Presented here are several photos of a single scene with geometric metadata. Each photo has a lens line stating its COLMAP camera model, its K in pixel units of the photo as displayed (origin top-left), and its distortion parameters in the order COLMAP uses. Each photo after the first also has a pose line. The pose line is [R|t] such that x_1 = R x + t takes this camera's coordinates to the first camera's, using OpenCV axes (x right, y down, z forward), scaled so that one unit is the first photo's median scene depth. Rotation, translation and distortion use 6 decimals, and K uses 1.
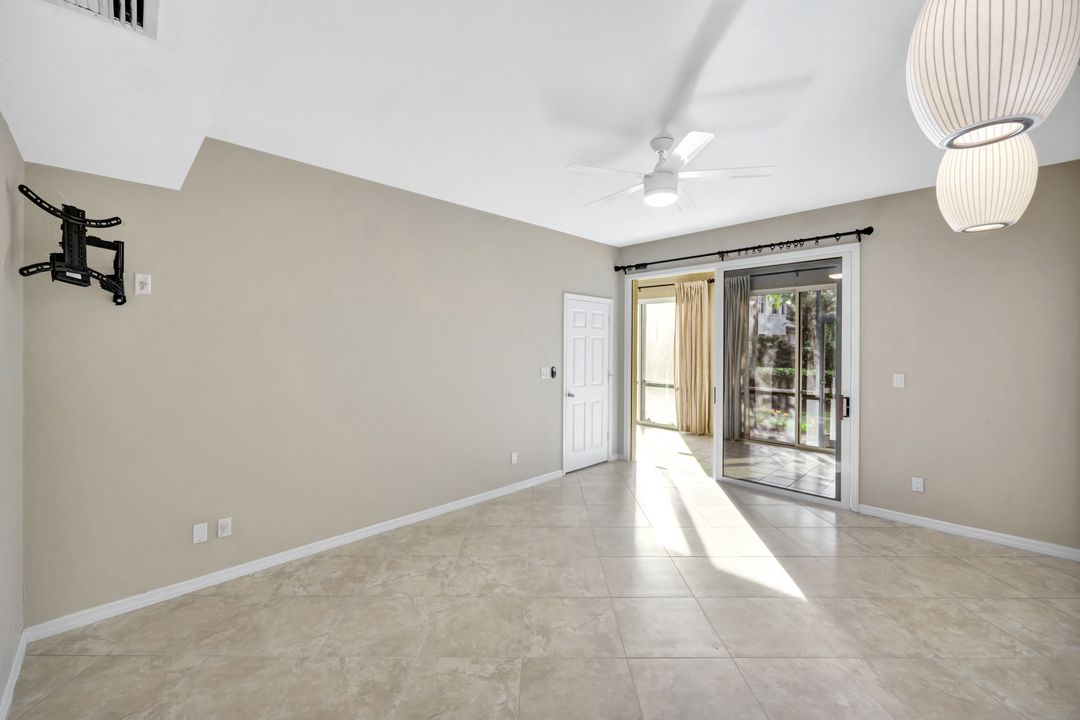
lens RADIAL K [[436.8, 0, 538.5], [0, 436.8, 344.2], [0, 0, 1]] dist [-0.001346, 0.000027]
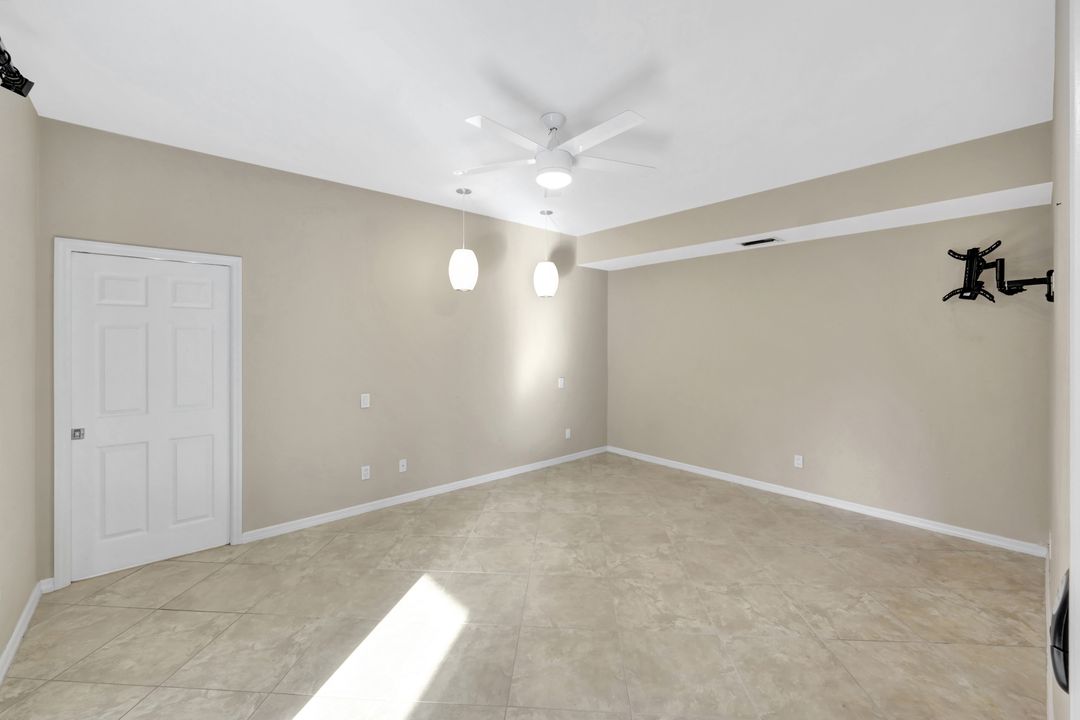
lens RADIAL K [[436.8, 0, 538.5], [0, 436.8, 344.2], [0, 0, 1]] dist [-0.001346, 0.000027]
pose [[-0.997910, -0.002298, 0.064583, 0.262962], [-0.001730, 0.999959, 0.008851, 0.005532], [-0.064601, 0.008720, -0.997873, 2.019531]]
